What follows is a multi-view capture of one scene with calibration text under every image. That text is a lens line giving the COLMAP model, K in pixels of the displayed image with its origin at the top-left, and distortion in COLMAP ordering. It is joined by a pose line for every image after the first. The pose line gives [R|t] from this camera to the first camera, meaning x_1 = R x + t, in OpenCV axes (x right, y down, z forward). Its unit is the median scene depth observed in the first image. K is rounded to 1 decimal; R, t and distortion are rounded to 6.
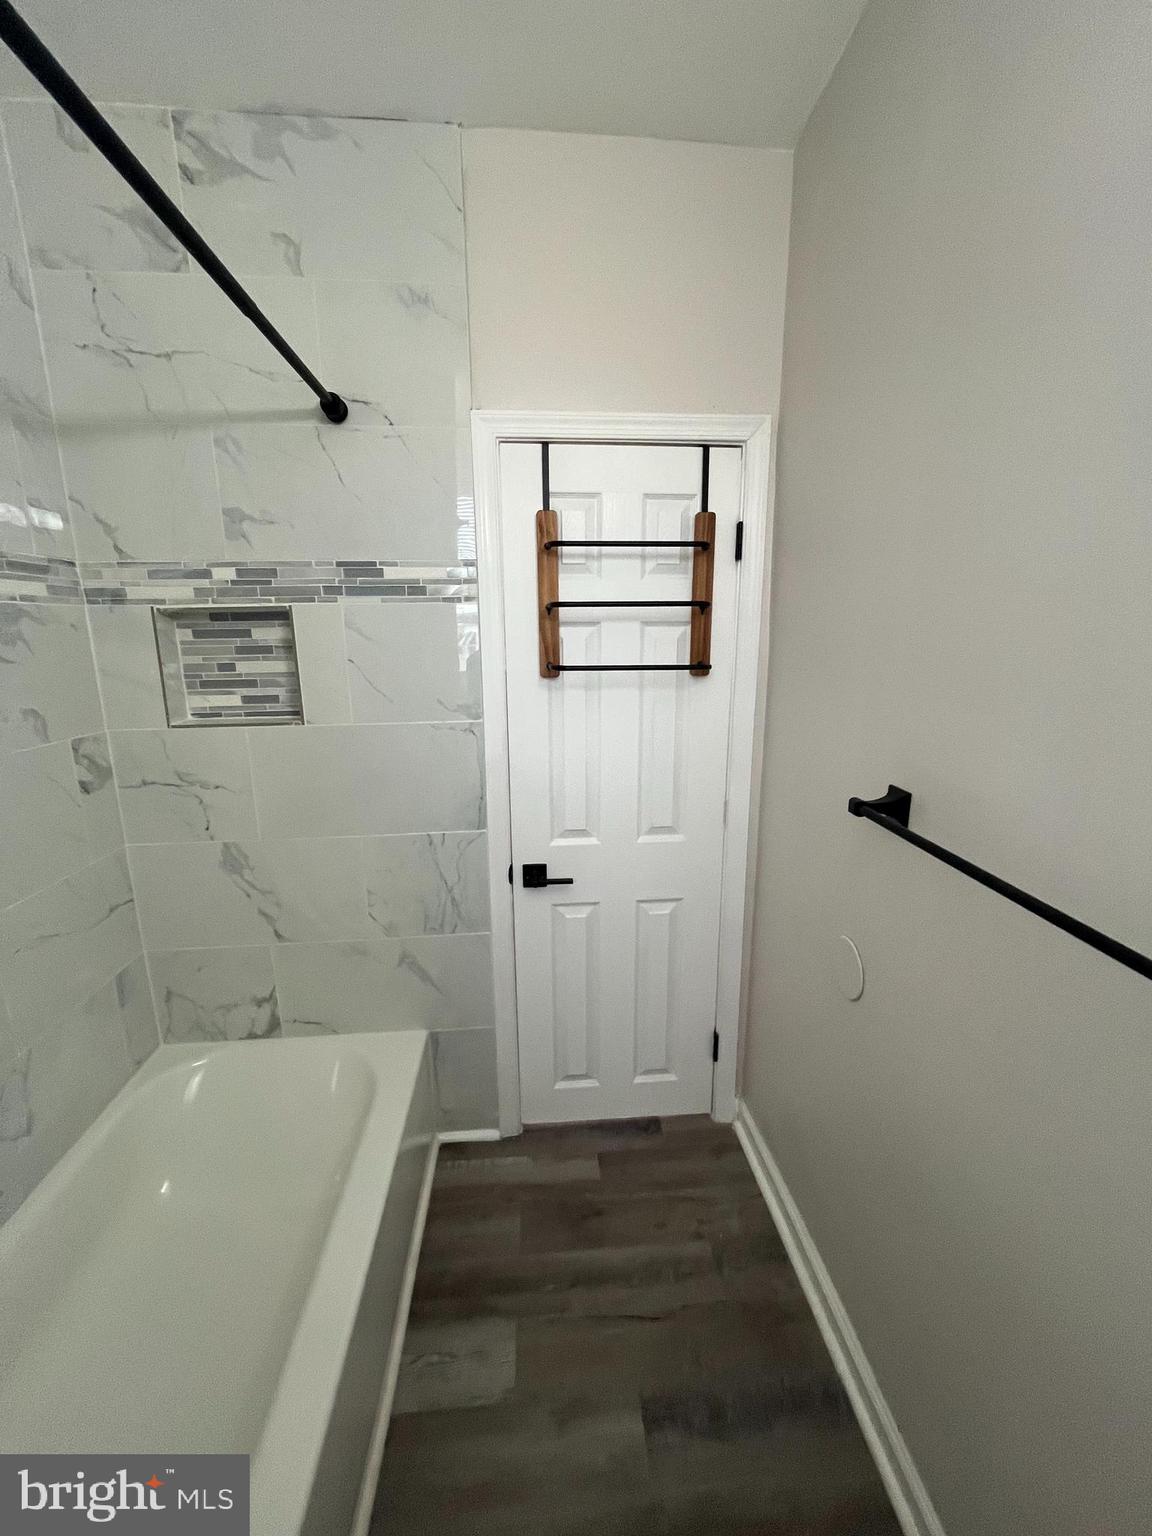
lens RADIAL K [[616.6, 0, 580.8], [0, 616.6, 767.9], [0, 0, 1]] dist [-0.003065, -0.000058]
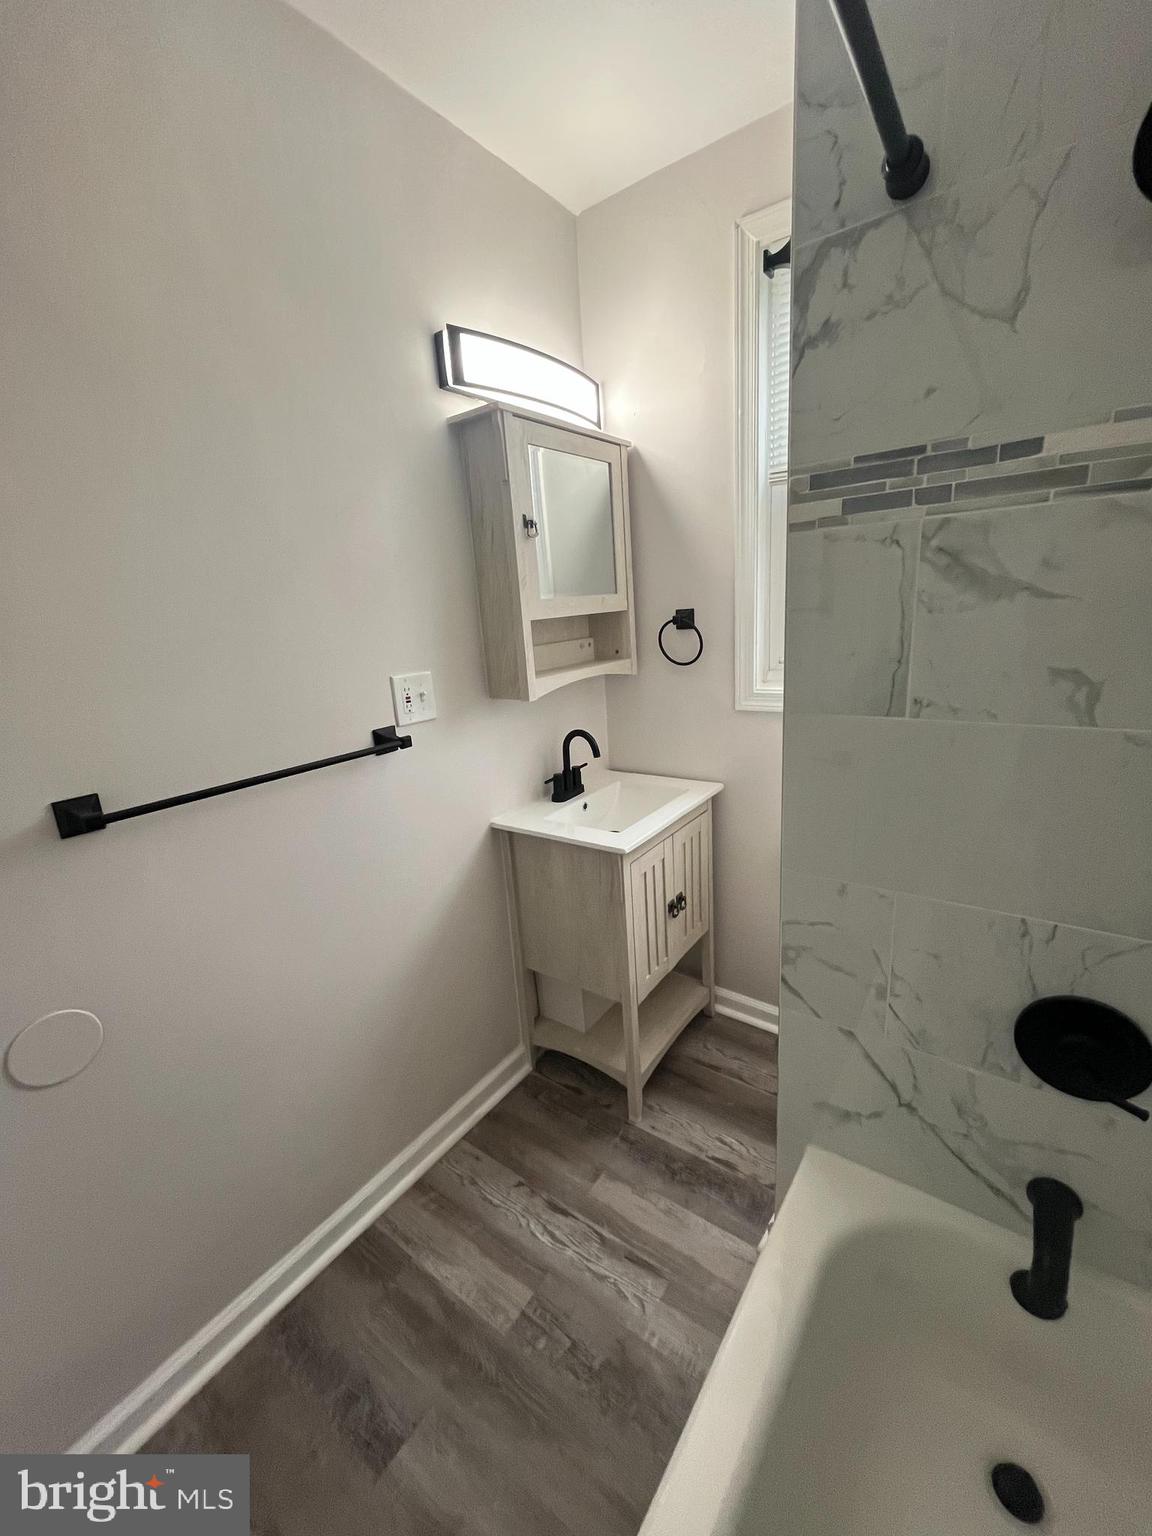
lens RADIAL K [[616.6, 0, 580.8], [0, 616.6, 767.9], [0, 0, 1]] dist [-0.003065, -0.000058]
pose [[-0.761679, -0.108909, 0.638736, -0.455325], [0.203744, 0.895516, 0.395652, -0.150207], [-0.615088, 0.431498, -0.659906, 0.749280]]
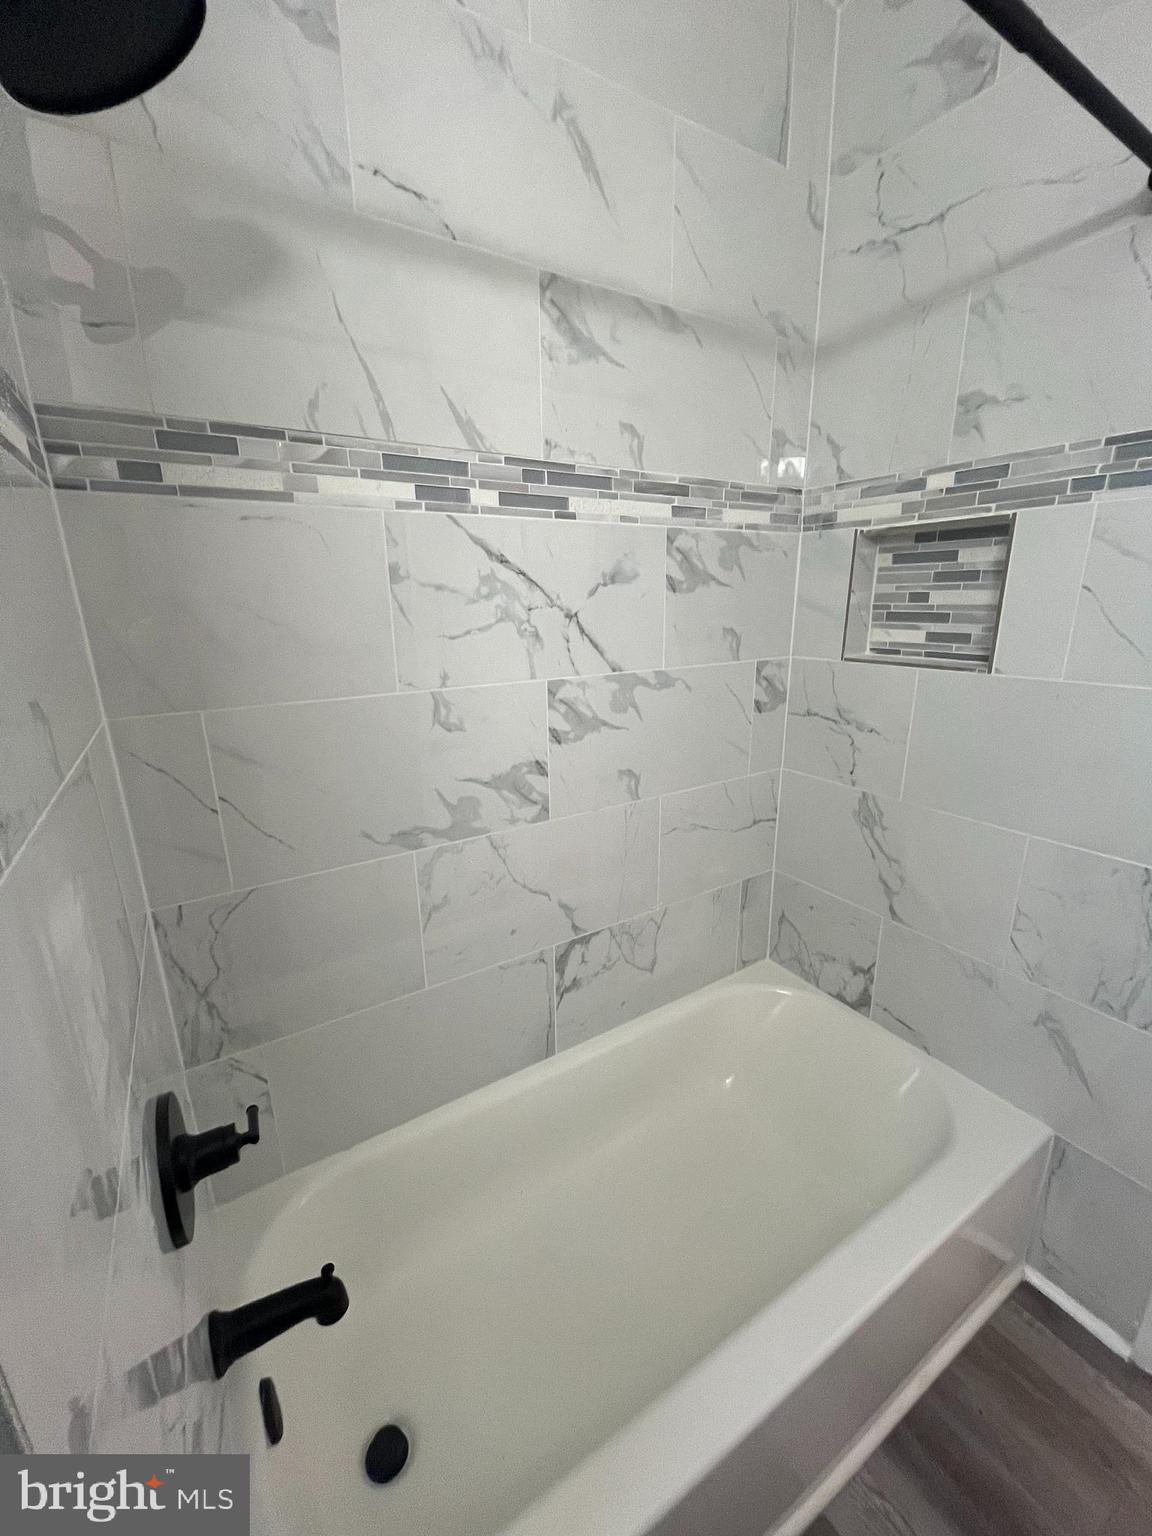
lens RADIAL K [[616.6, 0, 580.8], [0, 616.6, 767.9], [0, 0, 1]] dist [-0.003065, -0.000058]
pose [[0.457236, 0.242273, -0.855710, 0.004648], [-0.180722, 0.967415, 0.177333, 0.000419], [0.870790, 0.073562, 0.486121, 0.189359]]
